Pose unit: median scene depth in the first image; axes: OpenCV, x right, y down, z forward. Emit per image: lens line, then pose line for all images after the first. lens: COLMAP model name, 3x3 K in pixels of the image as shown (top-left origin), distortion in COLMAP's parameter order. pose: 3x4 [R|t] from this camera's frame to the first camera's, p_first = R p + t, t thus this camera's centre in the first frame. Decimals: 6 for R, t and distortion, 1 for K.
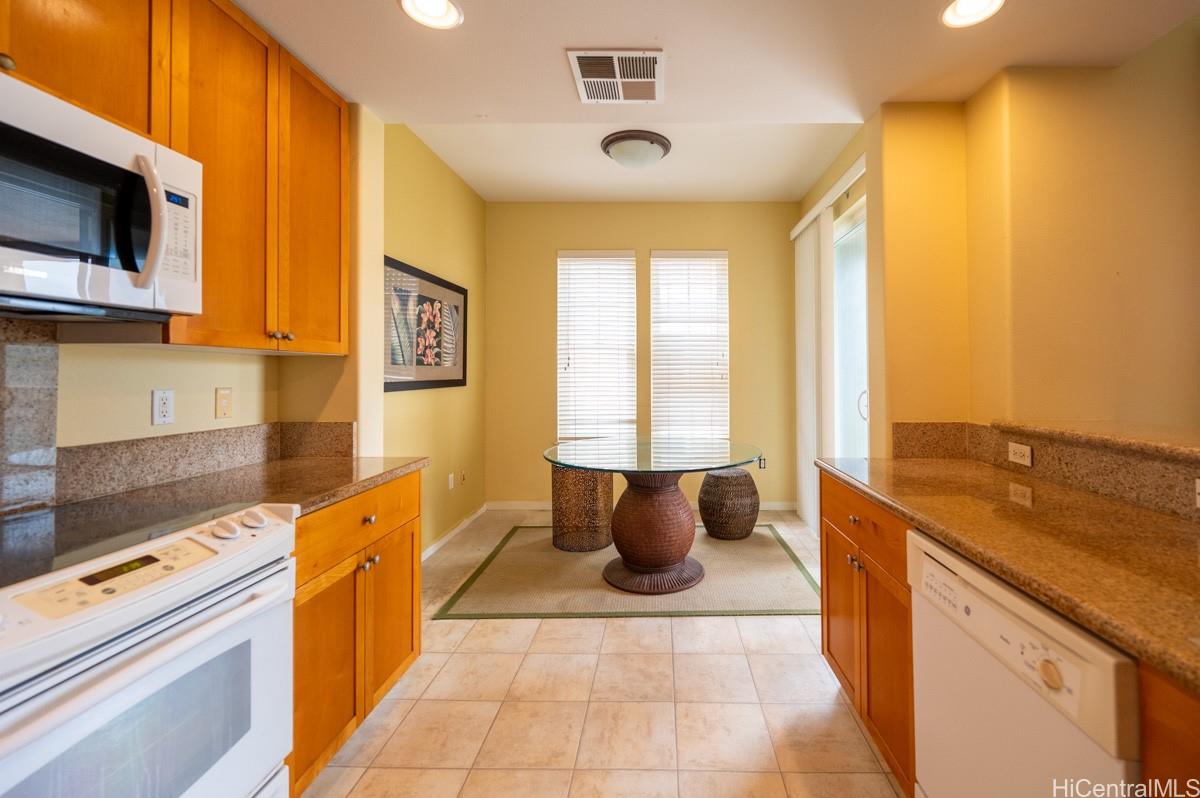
lens RADIAL K [[486.3, 0, 681.7], [0, 486.3, 369.8], [0, 0, 1]] dist [-0.007257, 0.000849]
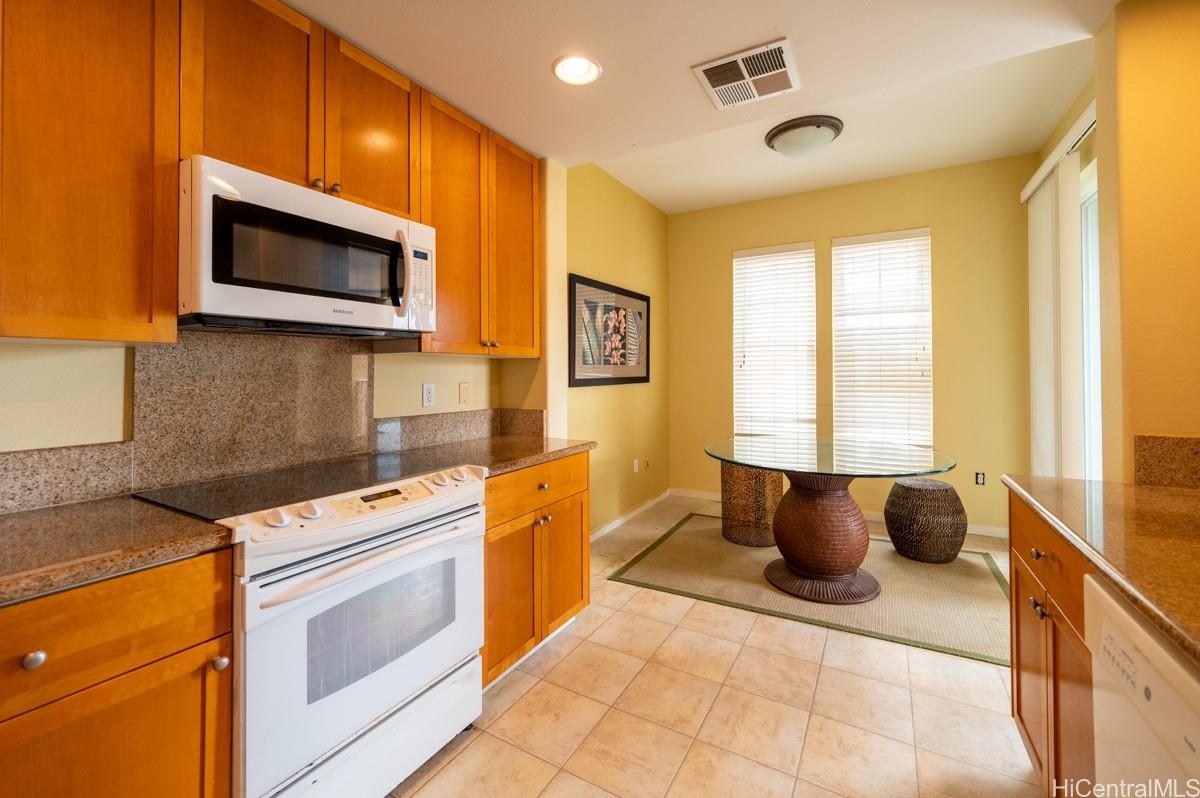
lens RADIAL K [[486.3, 0, 640.6], [0, 486.3, 371.1], [0, 0, 1]] dist [-0.007257, 0.000849]
pose [[0.879545, -0.004485, -0.475795, 0.142195], [0.008098, 0.999952, 0.005545, 0.000884], [0.475748, -0.008730, 0.879539, 0.001076]]
